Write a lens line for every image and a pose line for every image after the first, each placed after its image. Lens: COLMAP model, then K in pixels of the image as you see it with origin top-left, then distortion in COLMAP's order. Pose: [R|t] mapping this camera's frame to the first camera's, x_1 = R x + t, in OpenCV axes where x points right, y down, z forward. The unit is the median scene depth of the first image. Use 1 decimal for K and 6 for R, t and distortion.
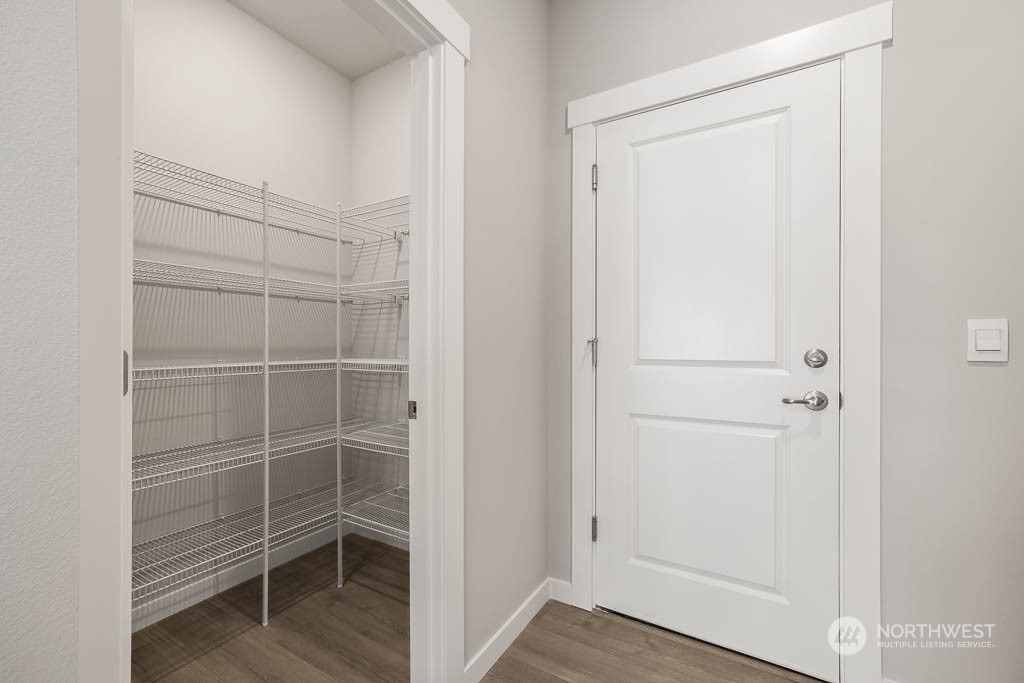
lens RADIAL K [[416.7, 0, 515.2], [0, 416.7, 342.2], [0, 0, 1]] dist [-0.003782, 0.000364]
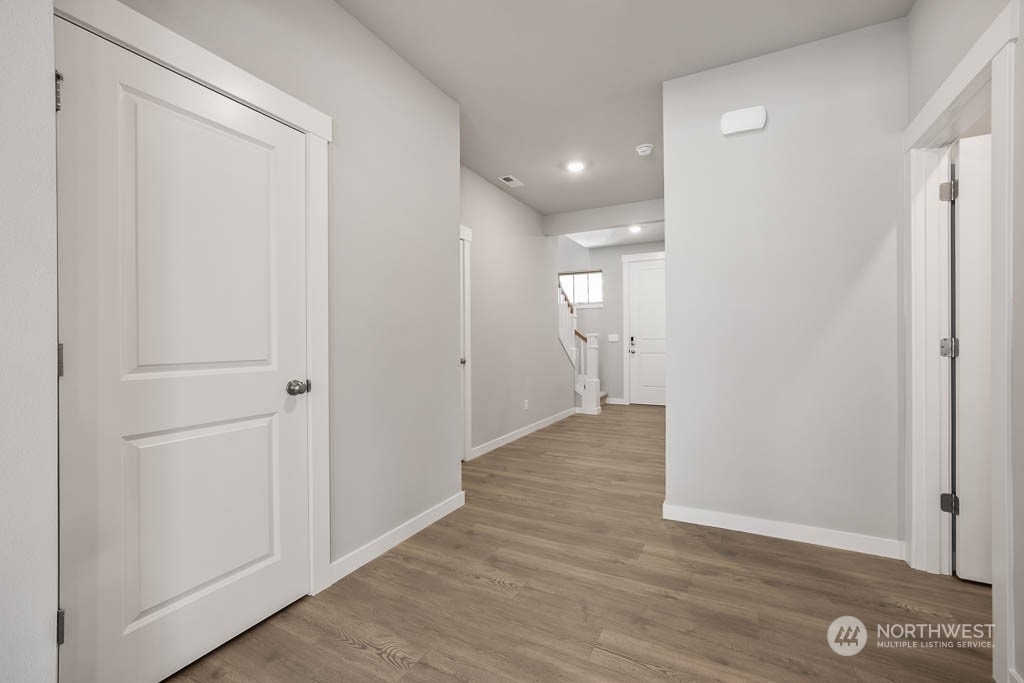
lens RADIAL K [[416.7, 0, 514.6], [0, 416.7, 341.0], [0, 0, 1]] dist [-0.003782, 0.000364]
pose [[-0.030958, 0.001412, 0.999520, -0.515098], [0.008487, 0.999963, -0.001150, 0.002422], [-0.999485, 0.008447, -0.030968, 0.311446]]
